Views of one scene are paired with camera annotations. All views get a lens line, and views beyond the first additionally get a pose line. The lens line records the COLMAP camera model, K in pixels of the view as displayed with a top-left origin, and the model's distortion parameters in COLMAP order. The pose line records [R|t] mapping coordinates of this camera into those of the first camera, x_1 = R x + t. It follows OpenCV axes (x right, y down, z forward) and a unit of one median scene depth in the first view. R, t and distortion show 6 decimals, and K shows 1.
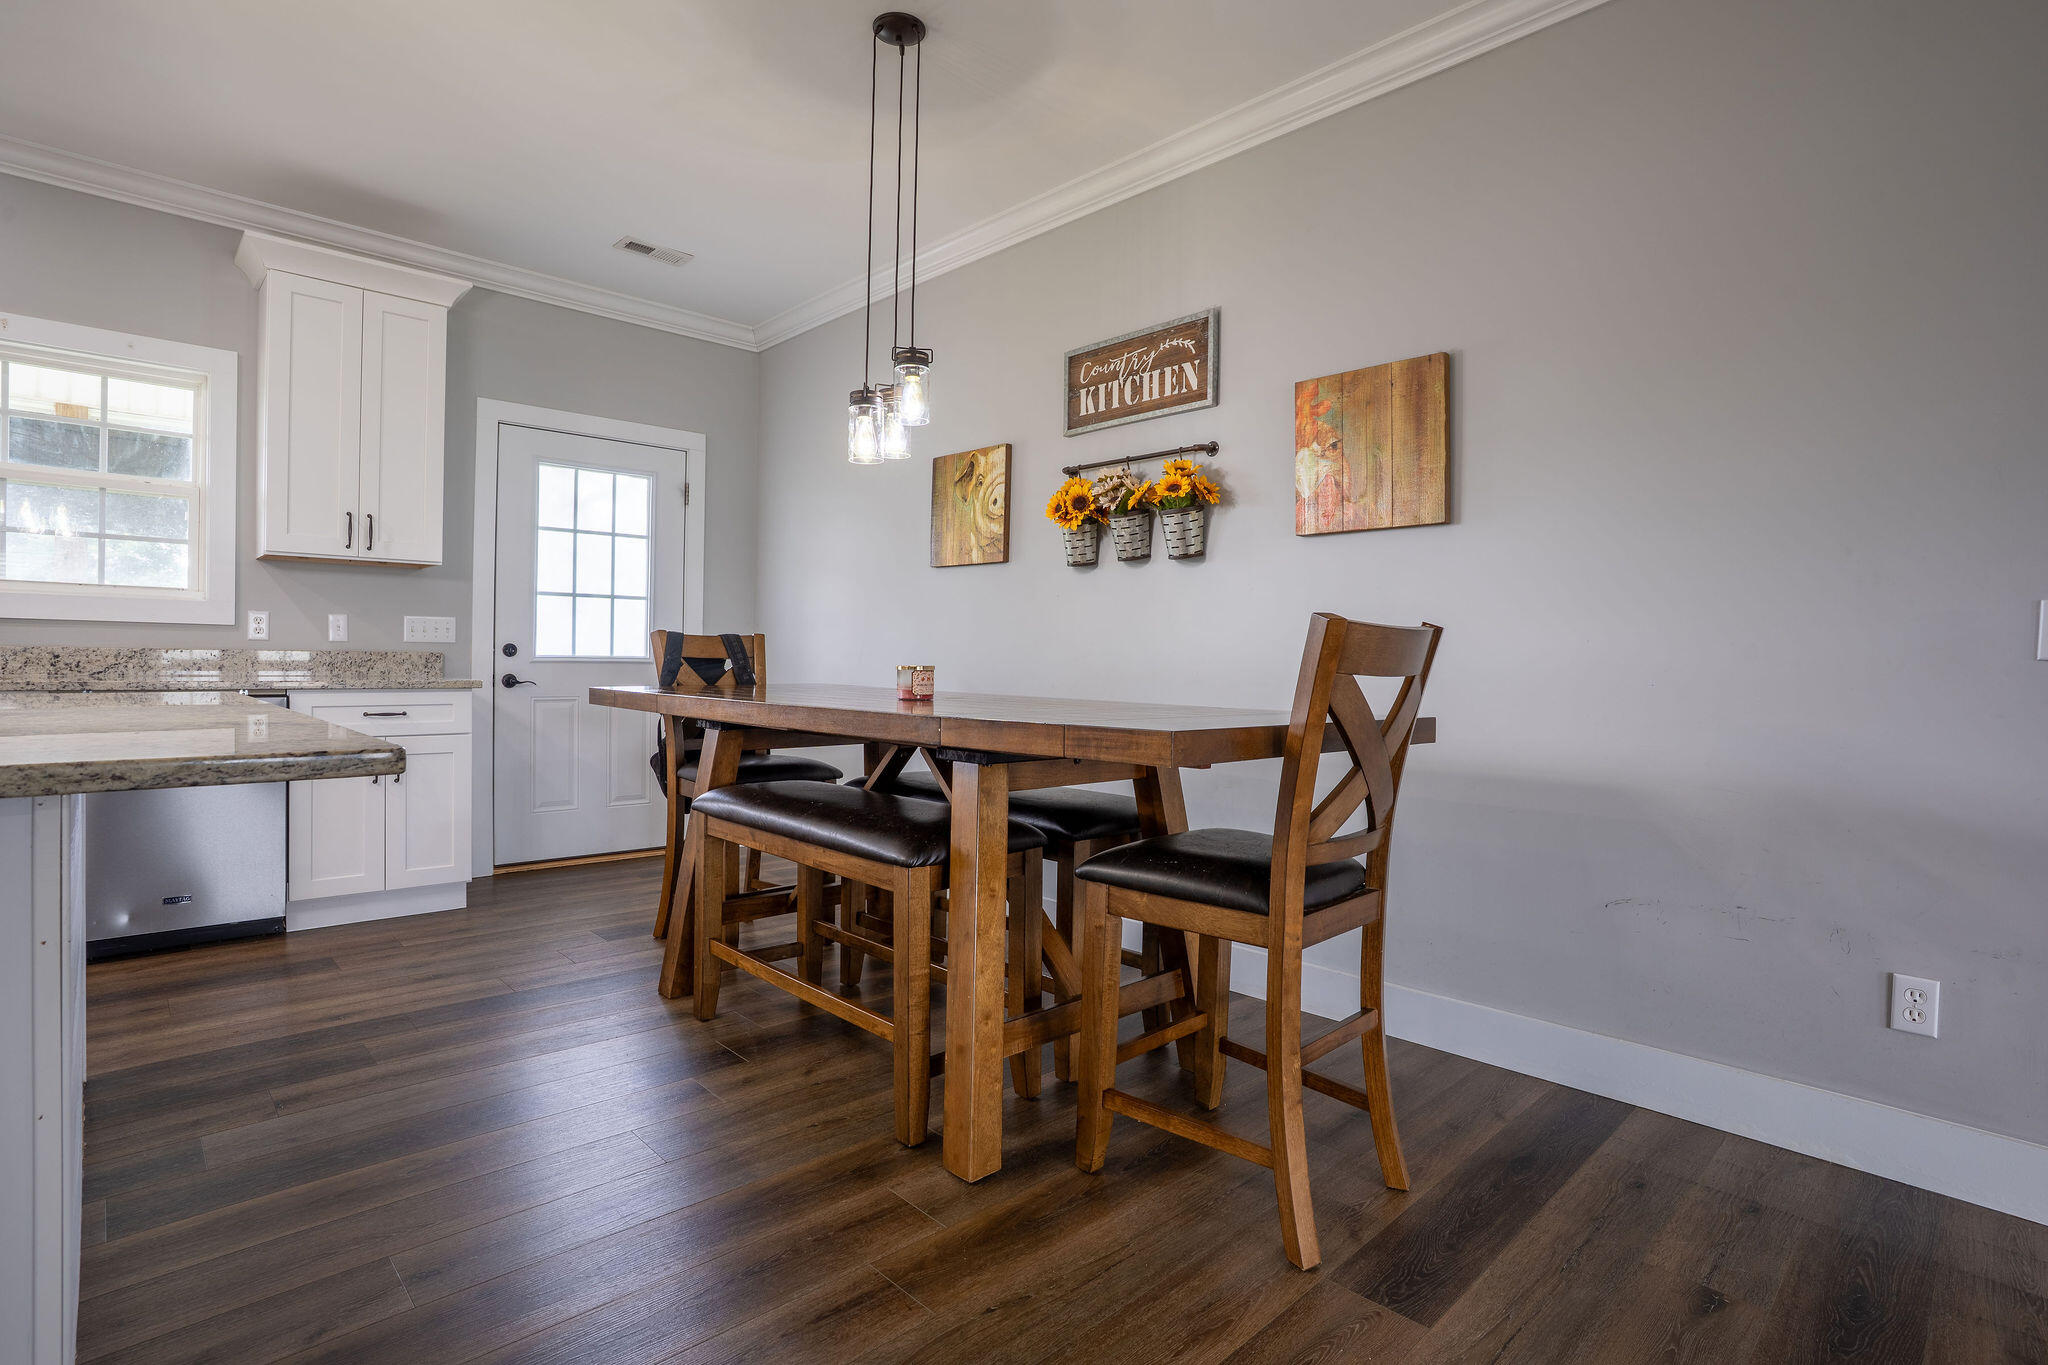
lens RADIAL K [[1005.5, 0, 1016.5], [0, 1005.5, 672.9], [0, 0, 1]] dist [-0.076455, 0.035131]
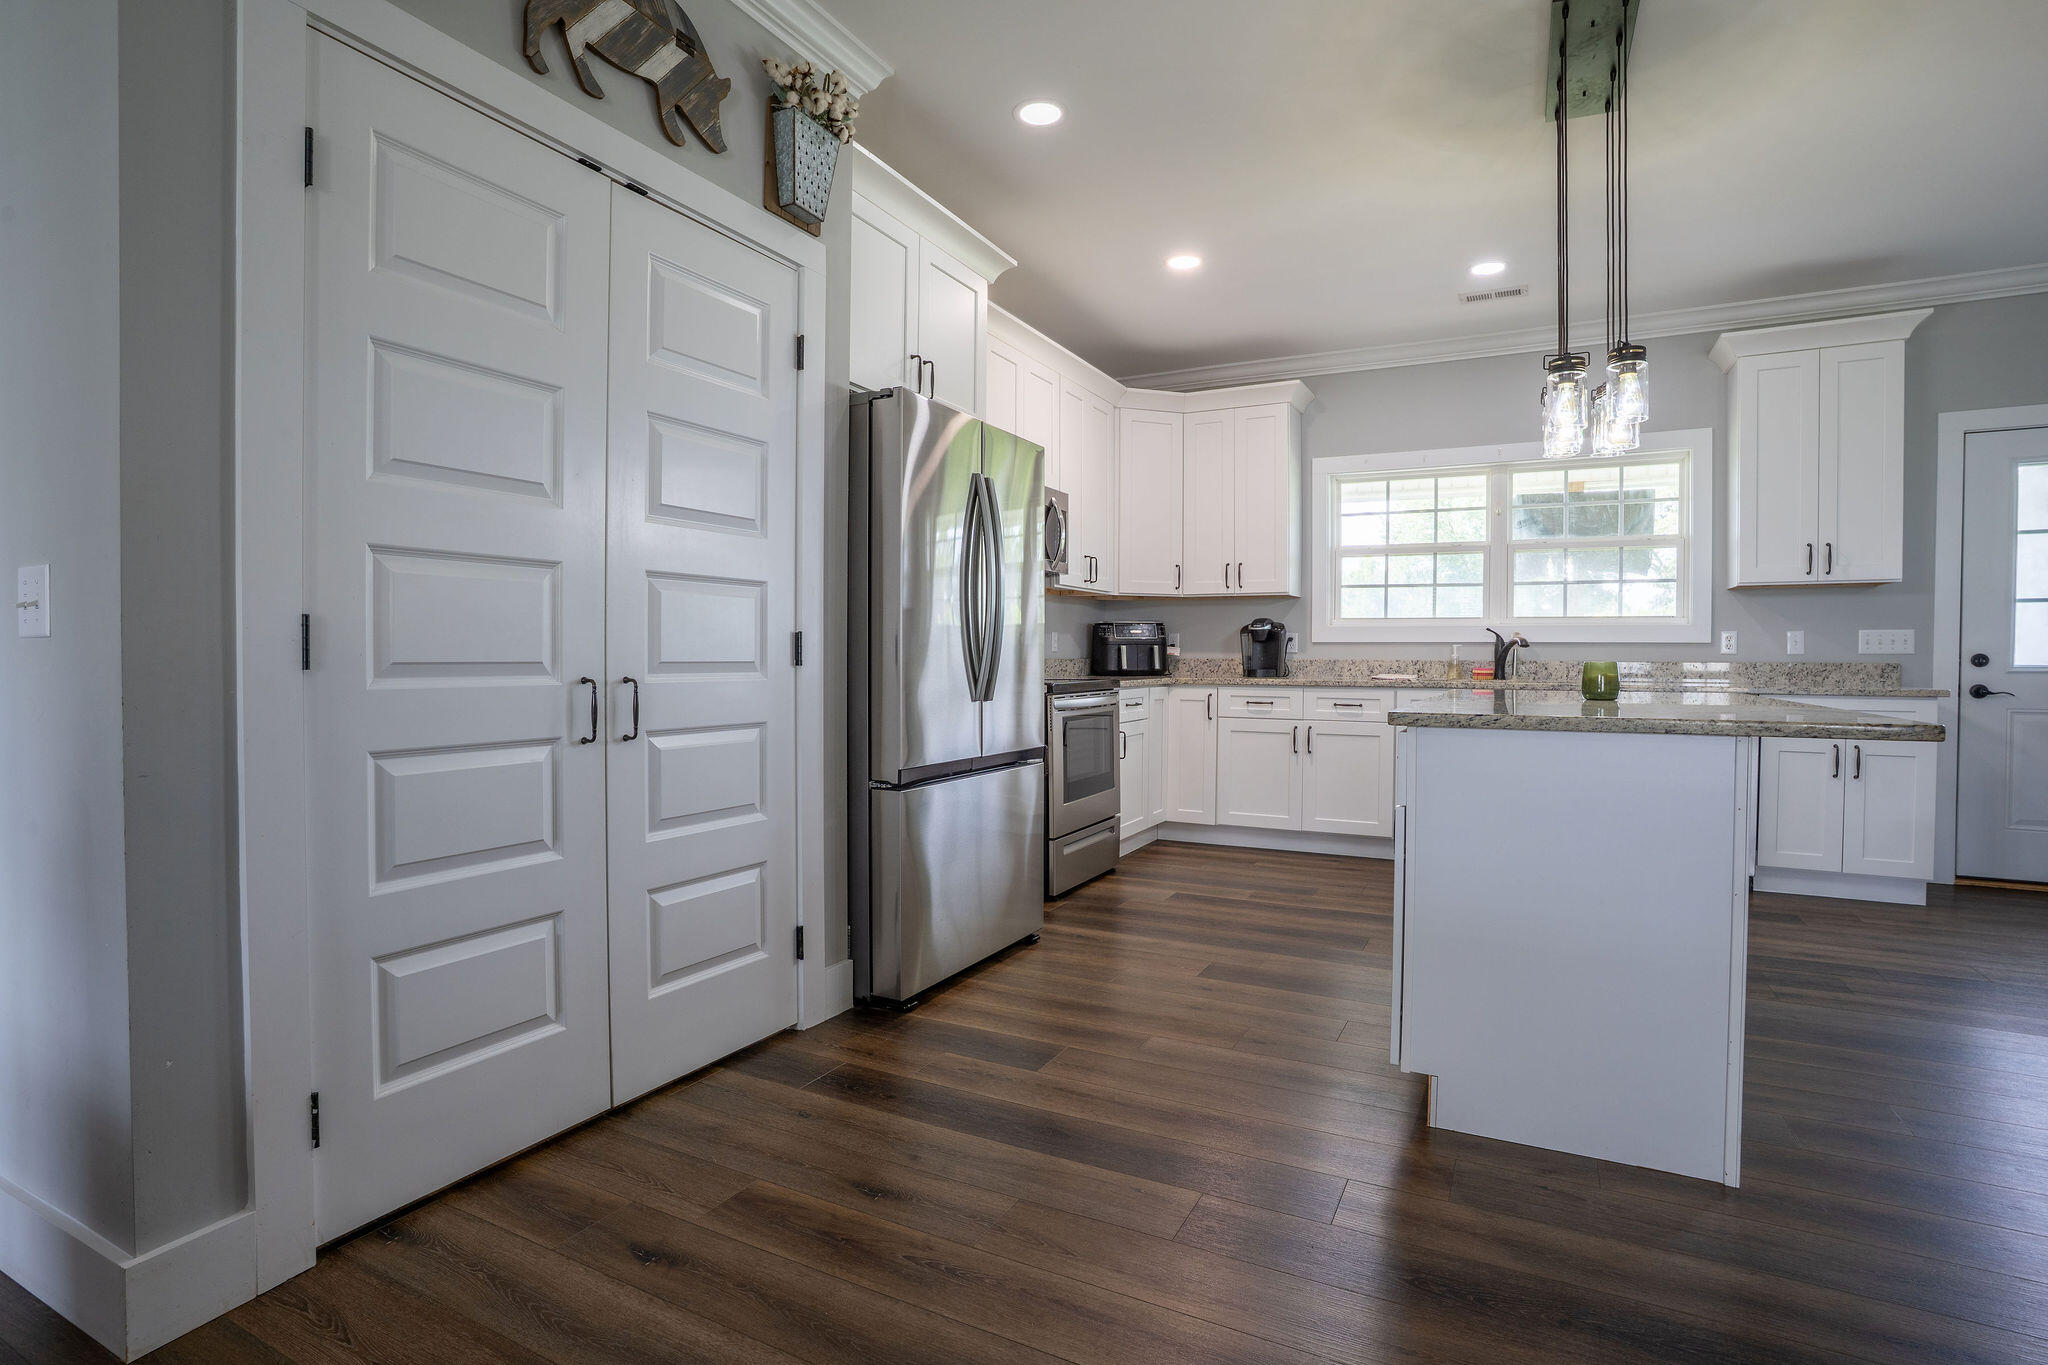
lens RADIAL K [[1005.5, 0, 1019.6], [0, 1005.5, 671.7], [0, 0, 1]] dist [-0.076455, 0.035131]
pose [[0.323478, 0.000311, -0.946236, 0.114481], [-0.011541, 0.999927, -0.003617, 0.003758], [0.946165, 0.012091, 0.323458, -0.283744]]
